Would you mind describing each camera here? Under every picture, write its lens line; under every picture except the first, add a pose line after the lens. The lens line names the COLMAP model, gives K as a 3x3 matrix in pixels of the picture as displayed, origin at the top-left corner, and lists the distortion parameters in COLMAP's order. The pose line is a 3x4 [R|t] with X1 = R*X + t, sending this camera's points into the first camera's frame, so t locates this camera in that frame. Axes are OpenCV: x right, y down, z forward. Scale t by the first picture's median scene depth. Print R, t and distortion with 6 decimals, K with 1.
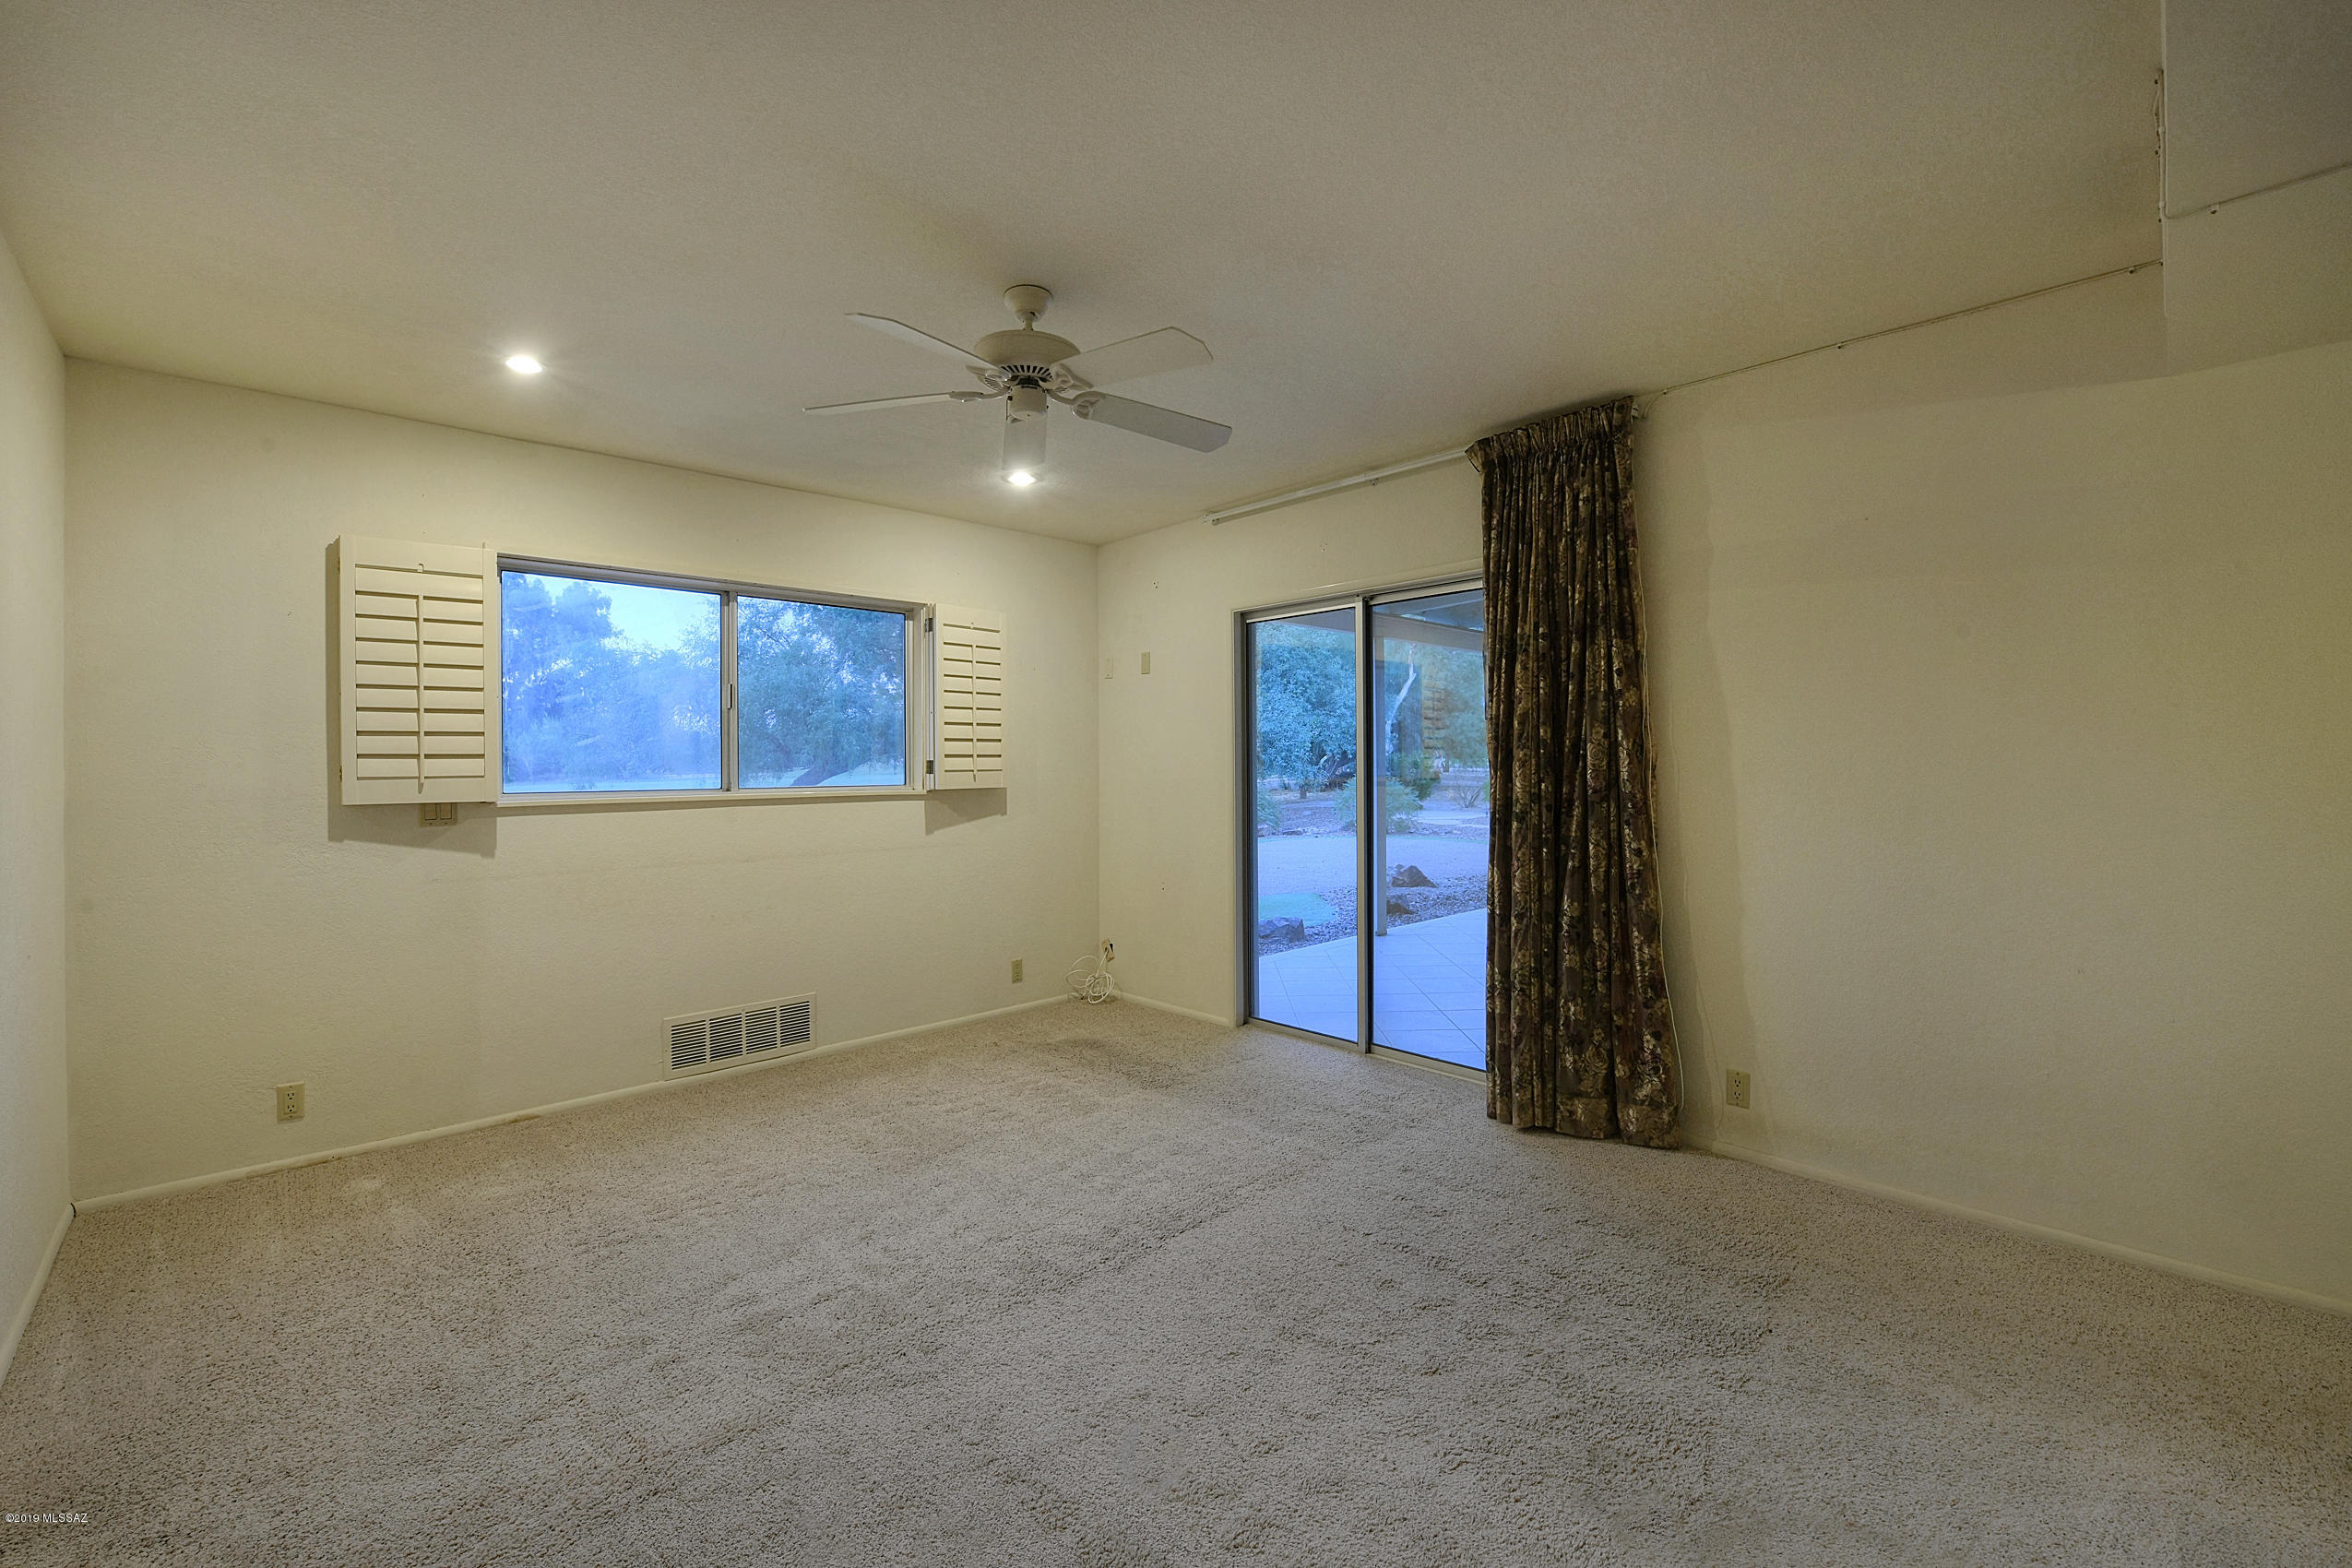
lens RADIAL K [[956.7, 0, 1179.6], [0, 956.7, 777.2], [0, 0, 1]] dist [-0.007431, -0.004428]
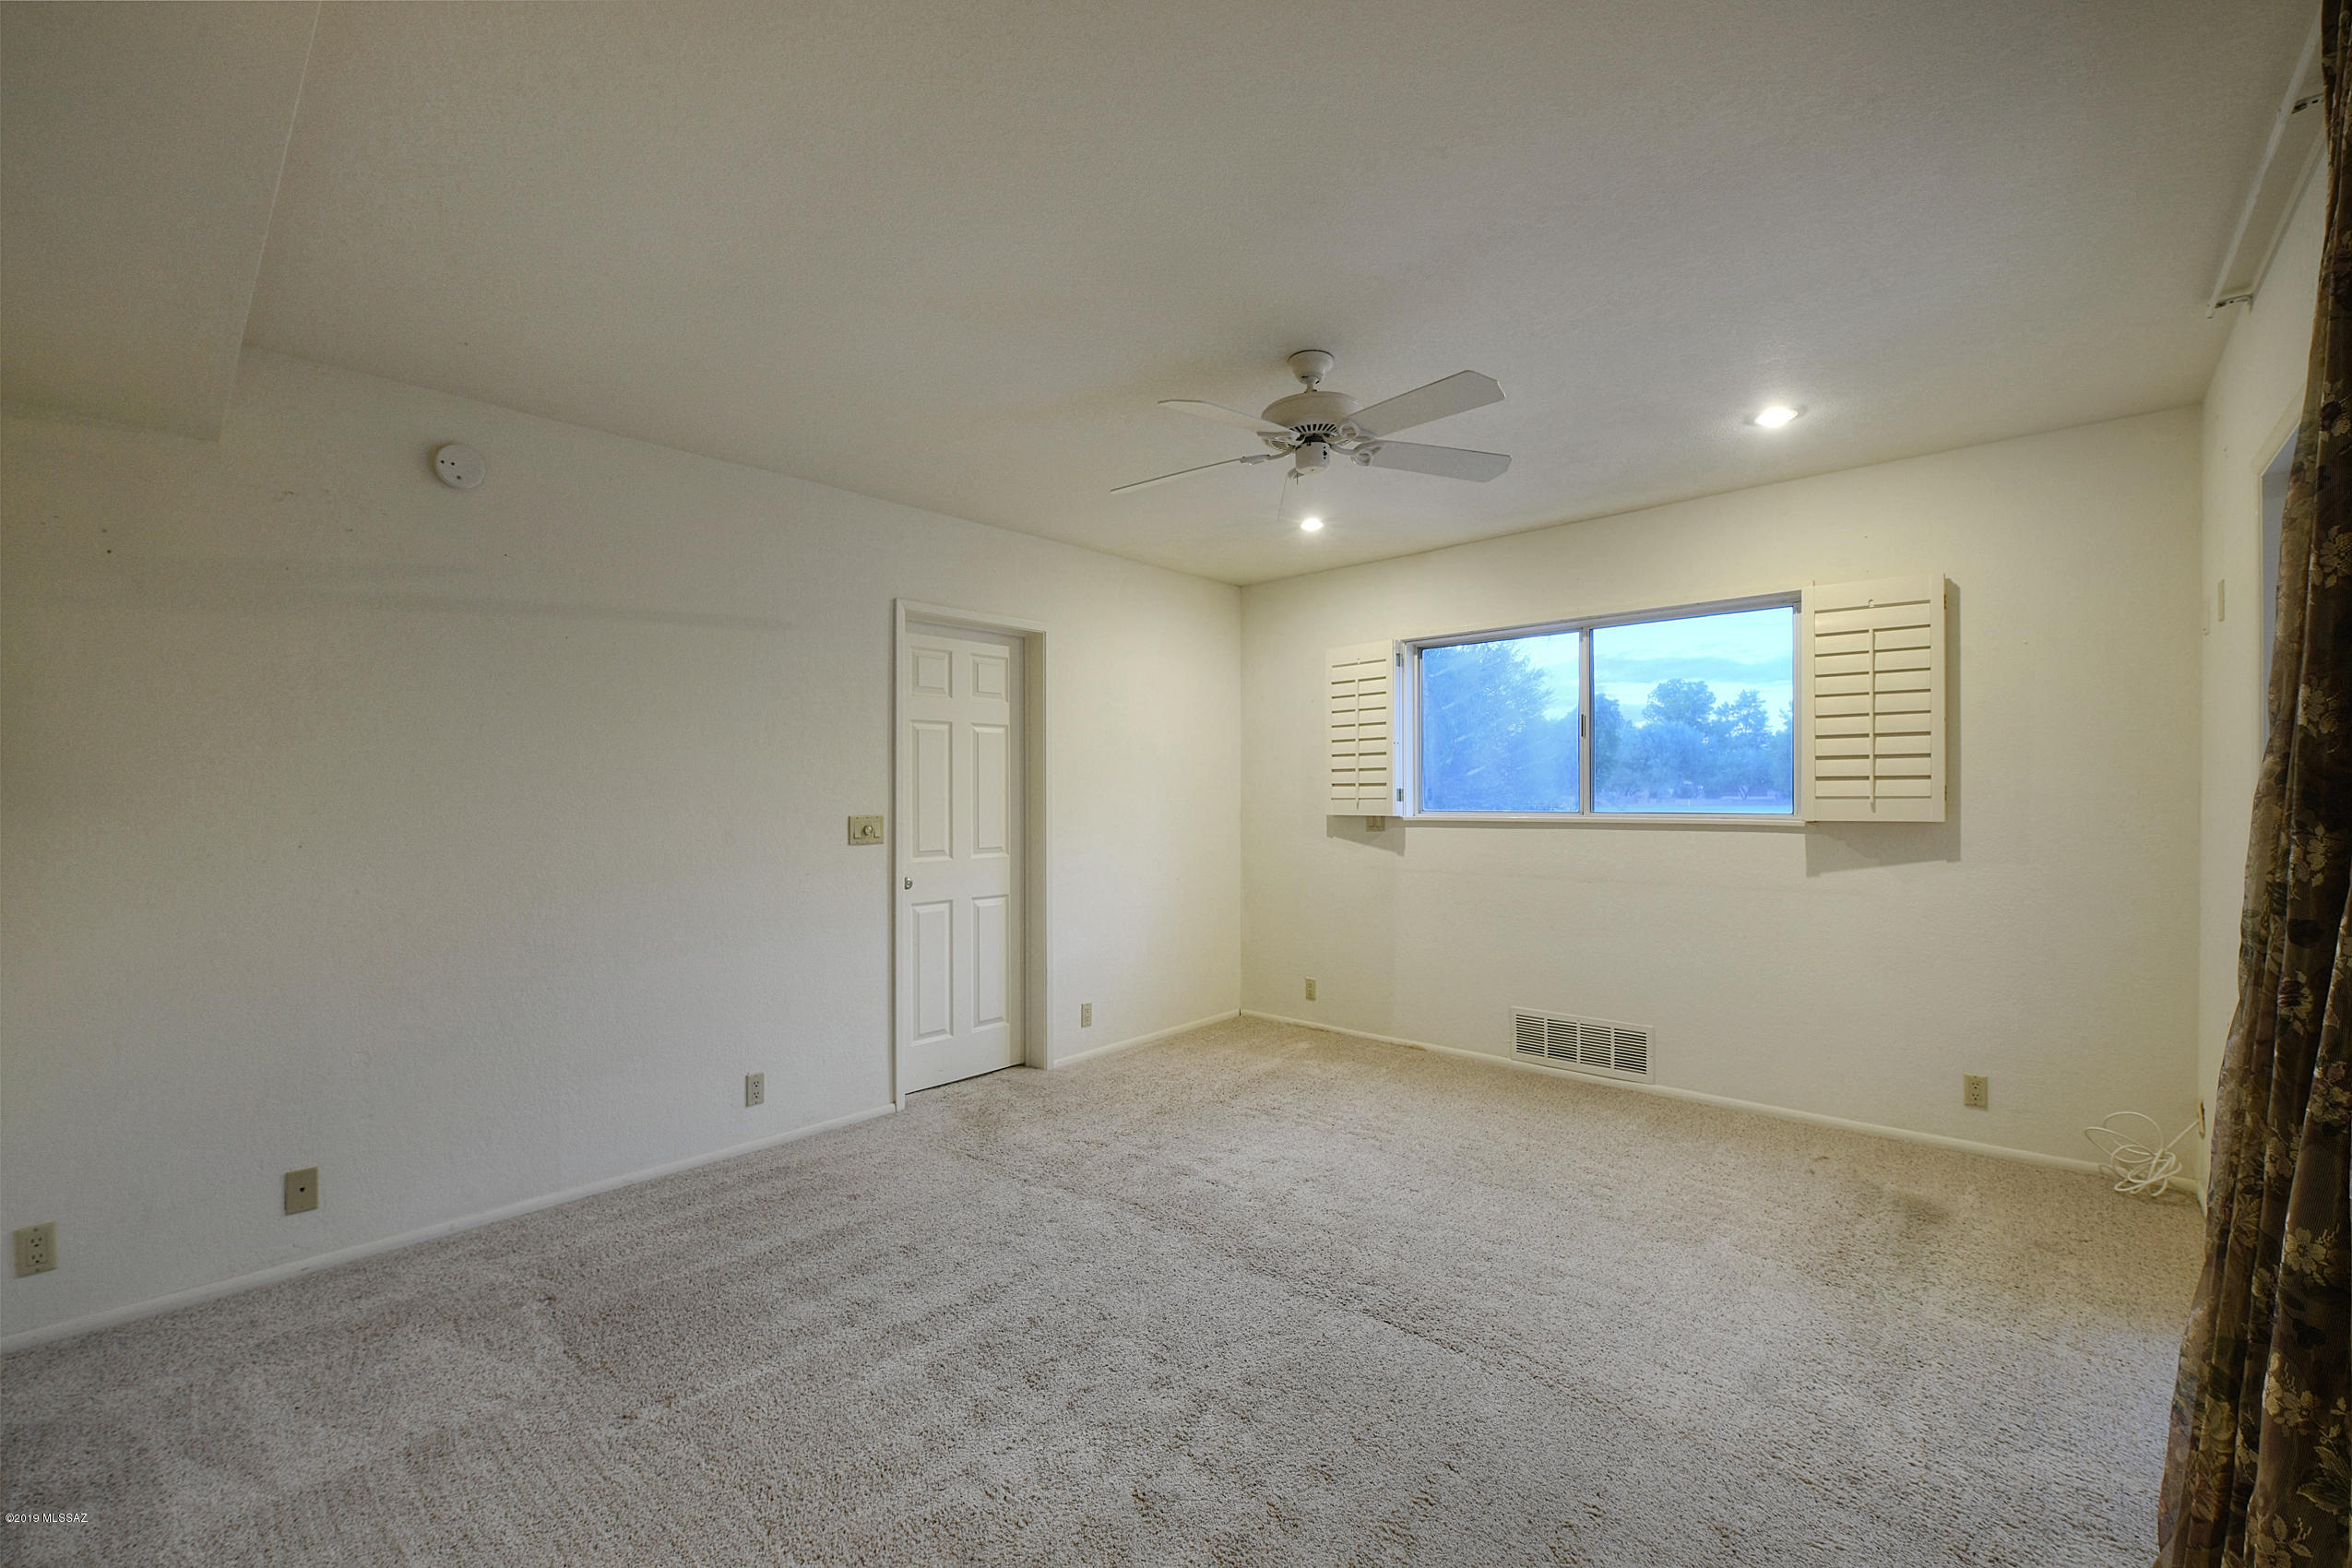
lens RADIAL K [[955.5, 0, 1196.6], [0, 955.5, 791.2], [0, 0, 1]] dist [-0.010111, -0.000143]
pose [[0.089707, 0.003132, -0.995963, 0.595058], [-0.007619, 0.999968, 0.002458, -0.011282], [0.995939, 0.007368, 0.089728, 0.509383]]
